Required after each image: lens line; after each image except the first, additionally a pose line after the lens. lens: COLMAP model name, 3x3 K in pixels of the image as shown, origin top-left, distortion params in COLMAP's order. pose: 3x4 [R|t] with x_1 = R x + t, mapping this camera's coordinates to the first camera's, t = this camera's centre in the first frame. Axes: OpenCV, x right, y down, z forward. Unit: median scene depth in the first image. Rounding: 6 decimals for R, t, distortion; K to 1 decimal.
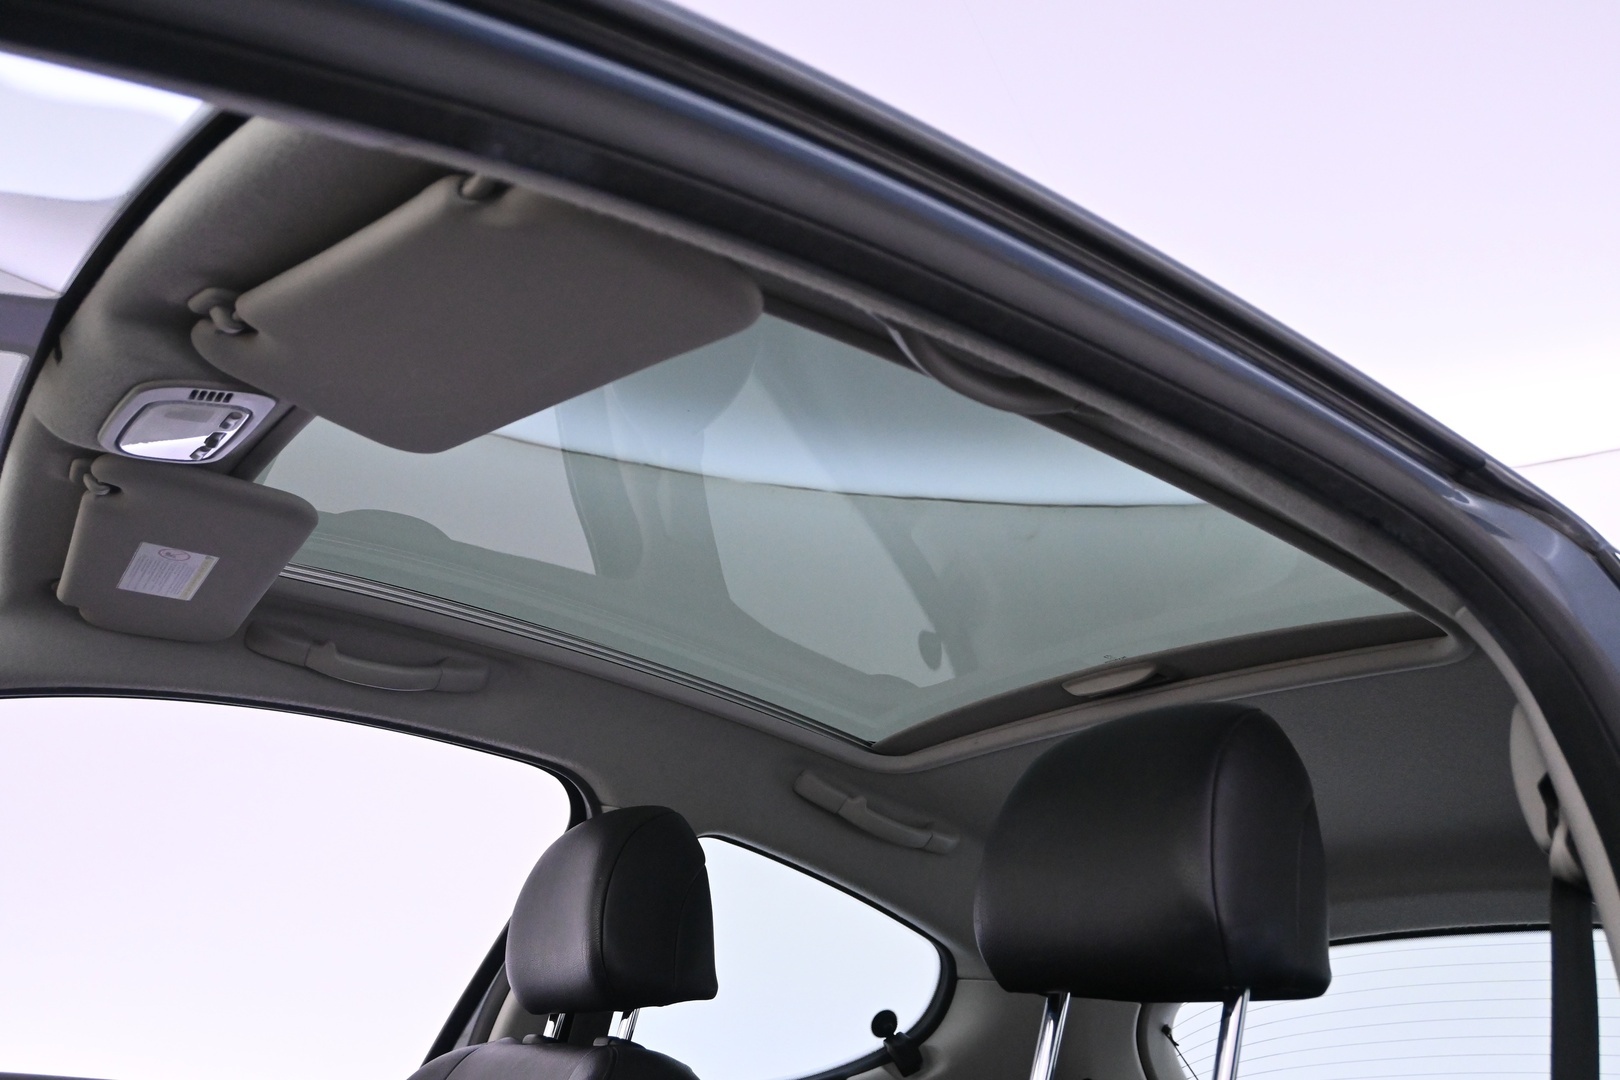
lens RADIAL K [[1544.3, 0, 808.2], [0, 1544.3, 536.7], [0, 0, 1]] dist [0.009201, 0.000000]
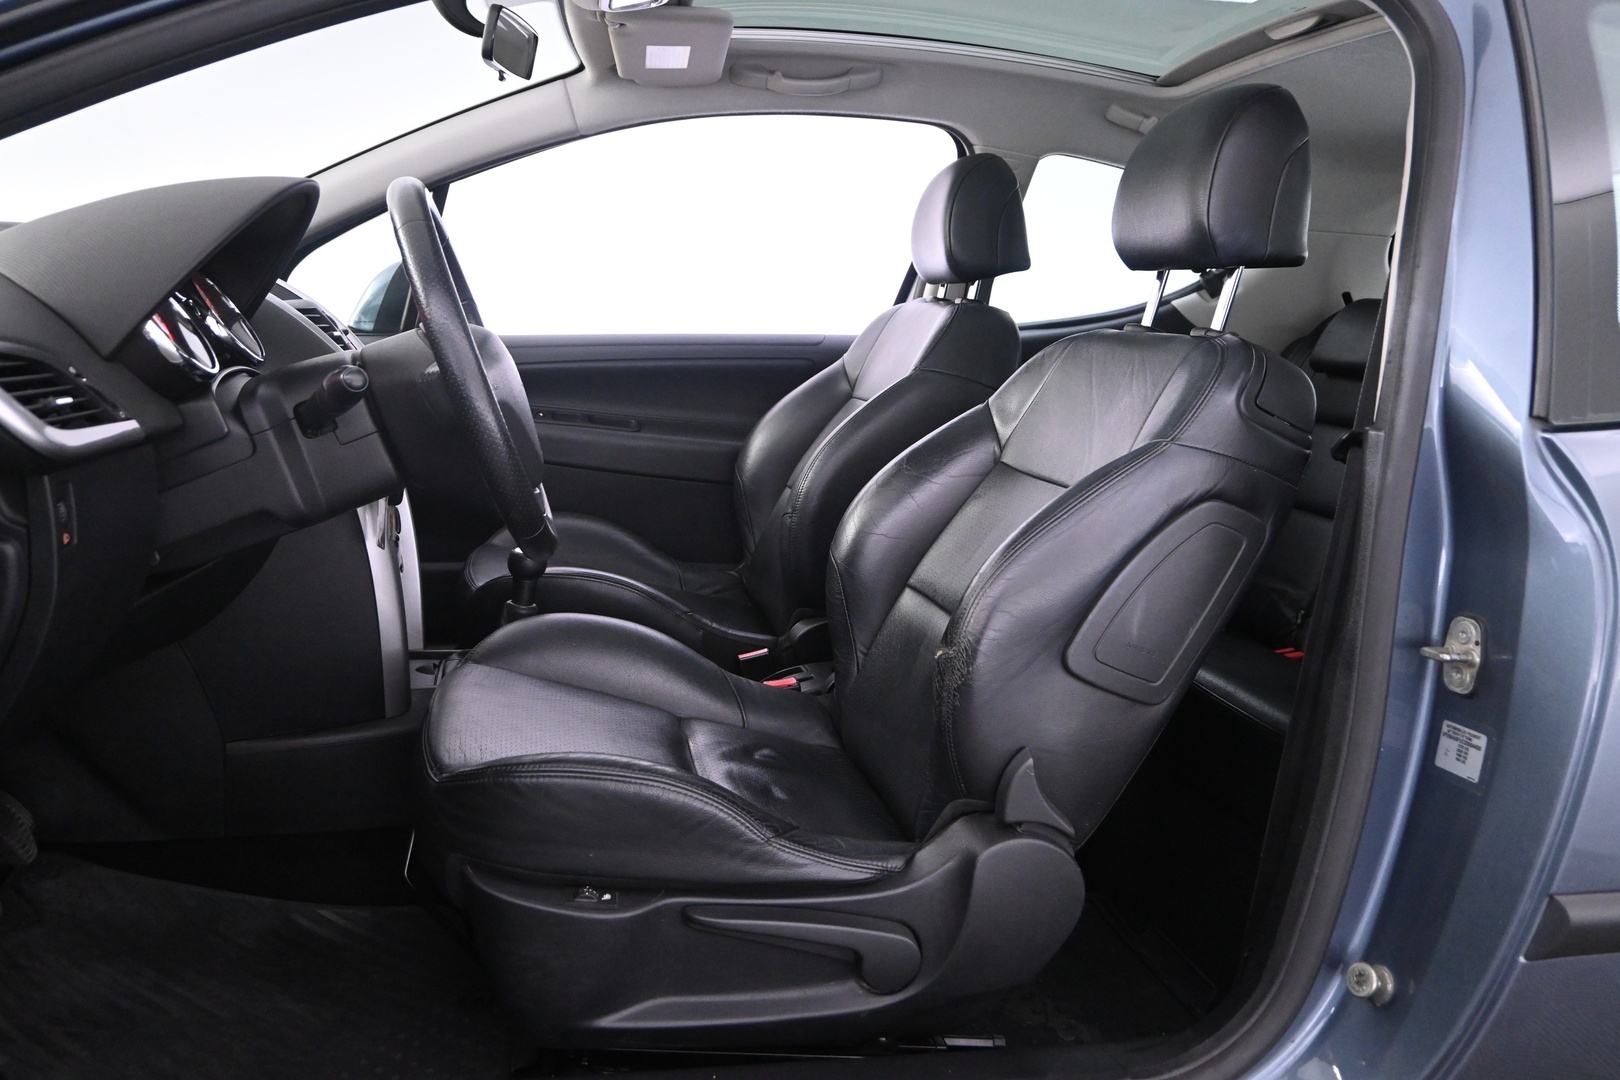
lens RADIAL K [[1246.8, 0, 812.1], [0, 1246.8, 539.6], [0, 0, 1]] dist [-0.010712, -0.004579]
pose [[0.919657, 0.010597, -0.392579, 0.234080], [0.191868, 0.860089, 0.472688, -0.117164], [0.342662, -0.510034, 0.788954, -0.251138]]
